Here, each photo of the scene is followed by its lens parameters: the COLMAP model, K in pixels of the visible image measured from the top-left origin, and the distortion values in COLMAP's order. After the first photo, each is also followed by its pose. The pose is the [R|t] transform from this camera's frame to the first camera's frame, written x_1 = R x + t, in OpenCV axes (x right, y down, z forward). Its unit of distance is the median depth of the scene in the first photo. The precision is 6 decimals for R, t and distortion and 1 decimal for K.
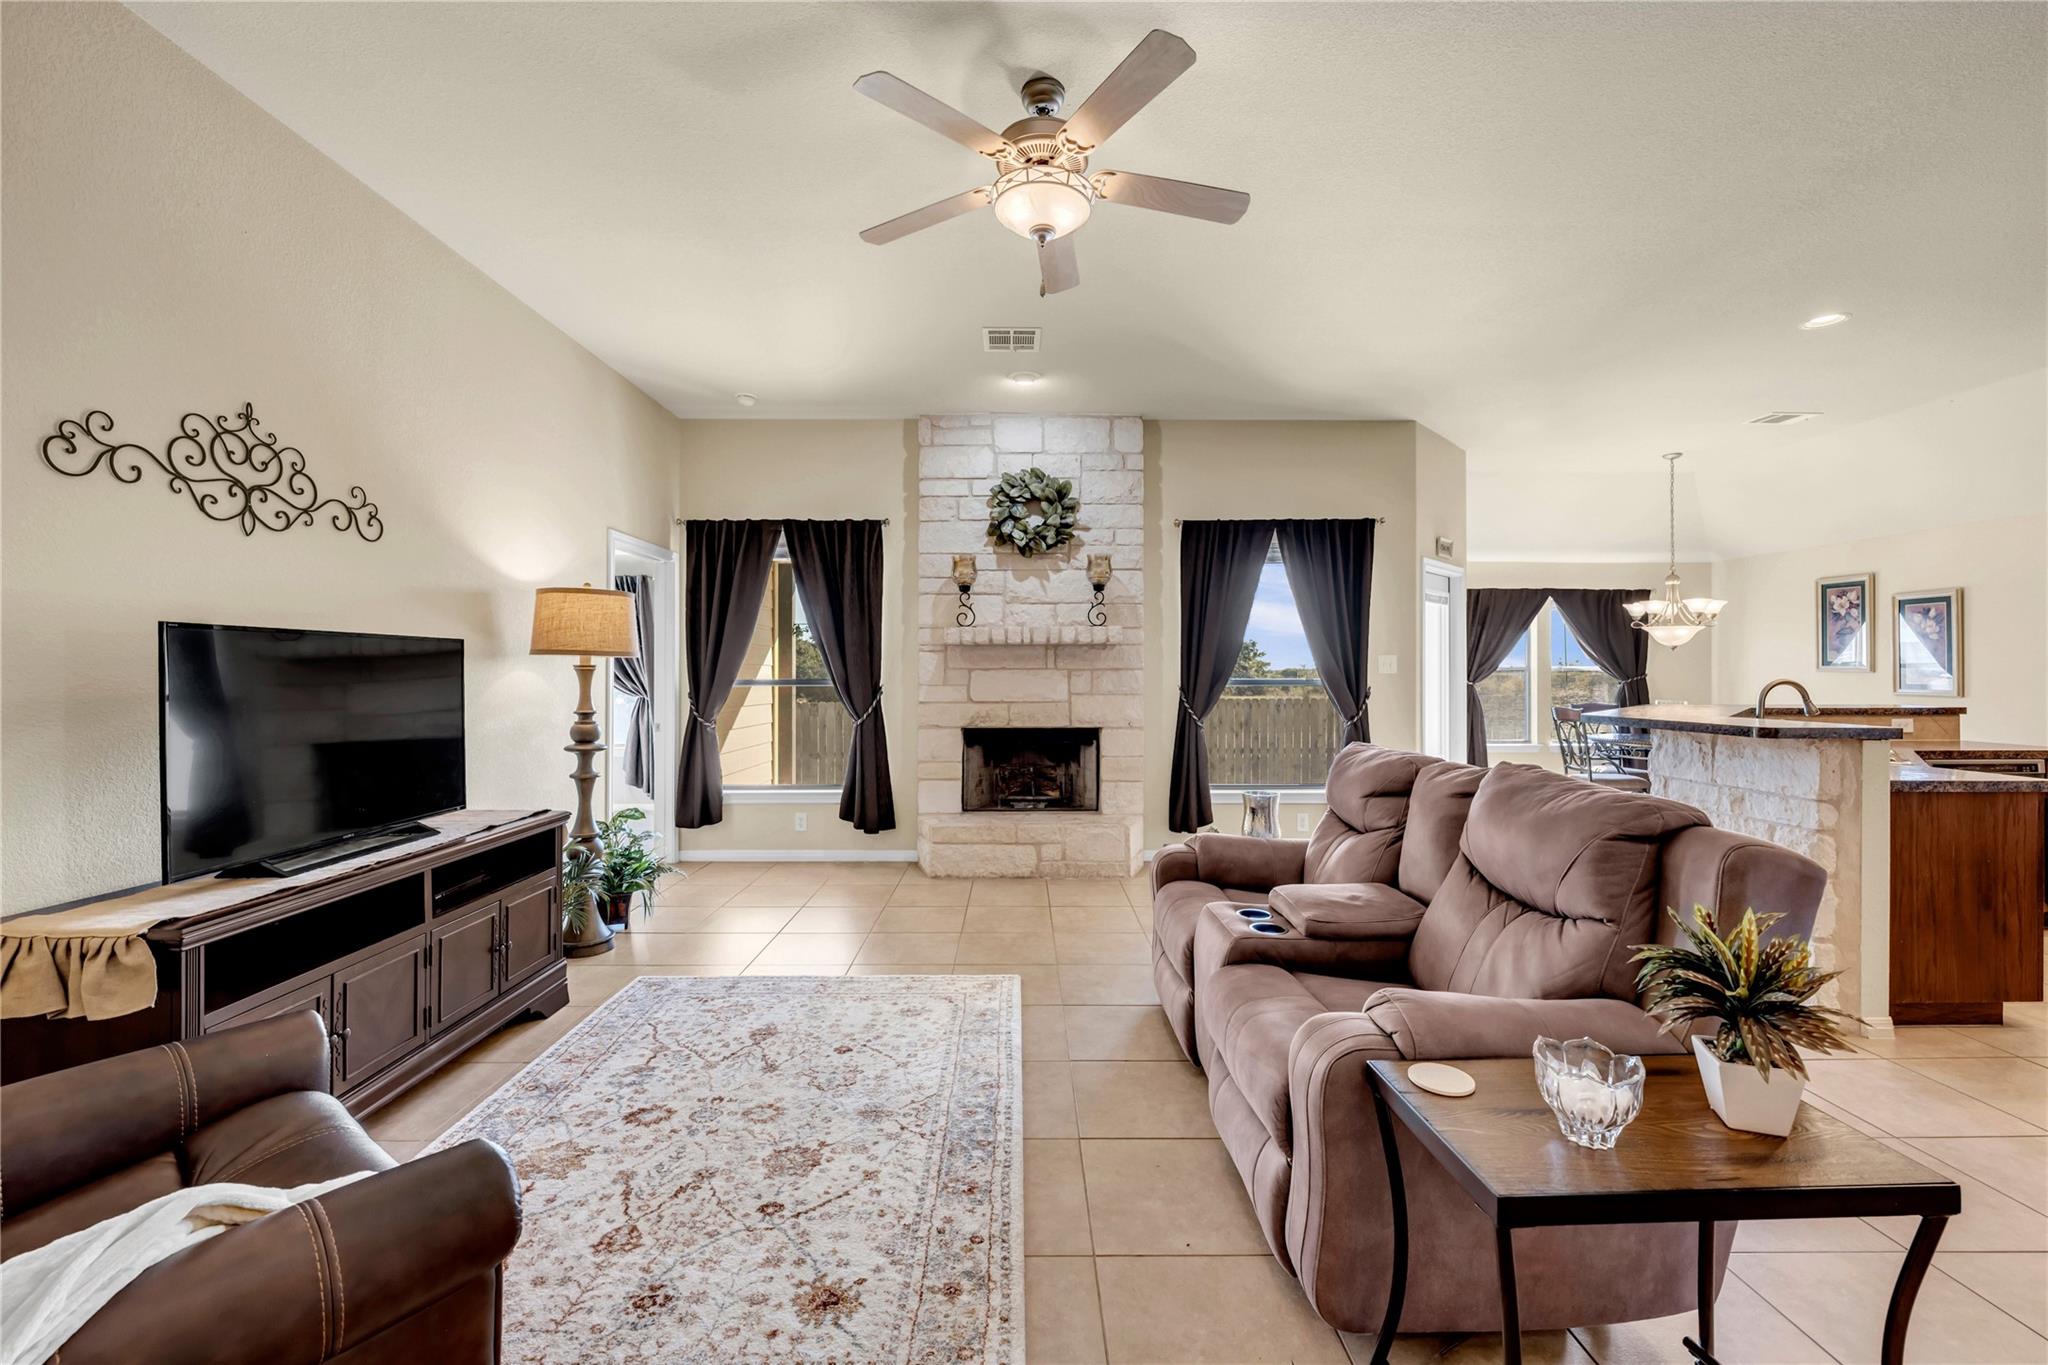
lens RADIAL K [[819.0, 0, 1025.1], [0, 819.0, 668.9], [0, 0, 1]] dist [-0.003118, -0.000136]
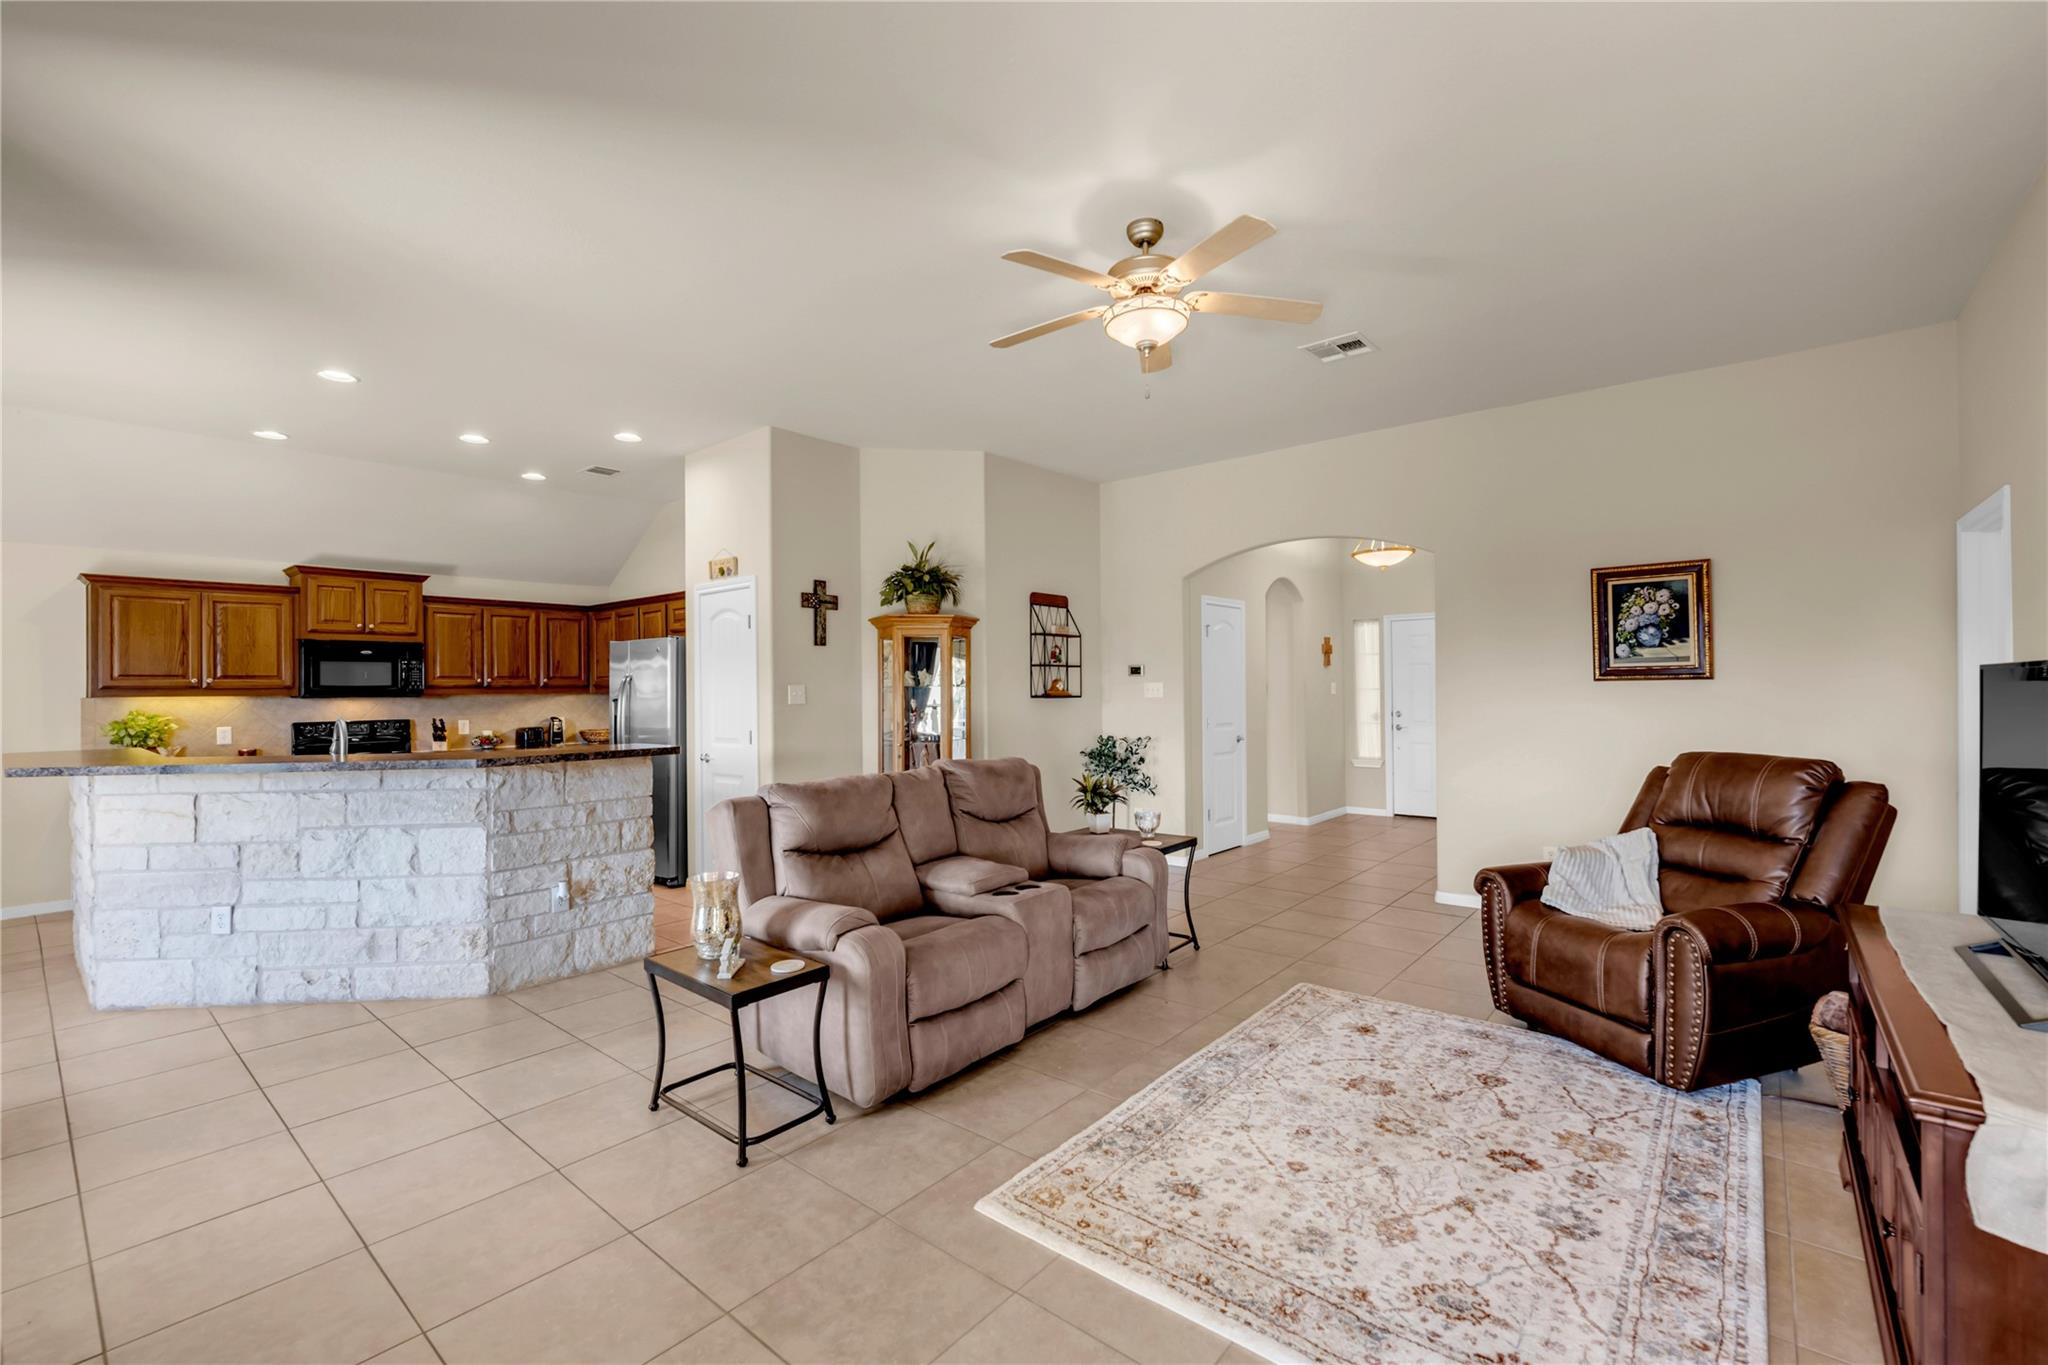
lens RADIAL K [[868.4, 0, 1016.3], [0, 868.4, 684.4], [0, 0, 1]] dist [-0.002820, 0.000410]
pose [[-0.756426, 0.010169, 0.654000, -0.301299], [0.007982, 0.999948, -0.006316, -0.013276], [-0.654030, 0.000443, -0.756468, 0.949065]]
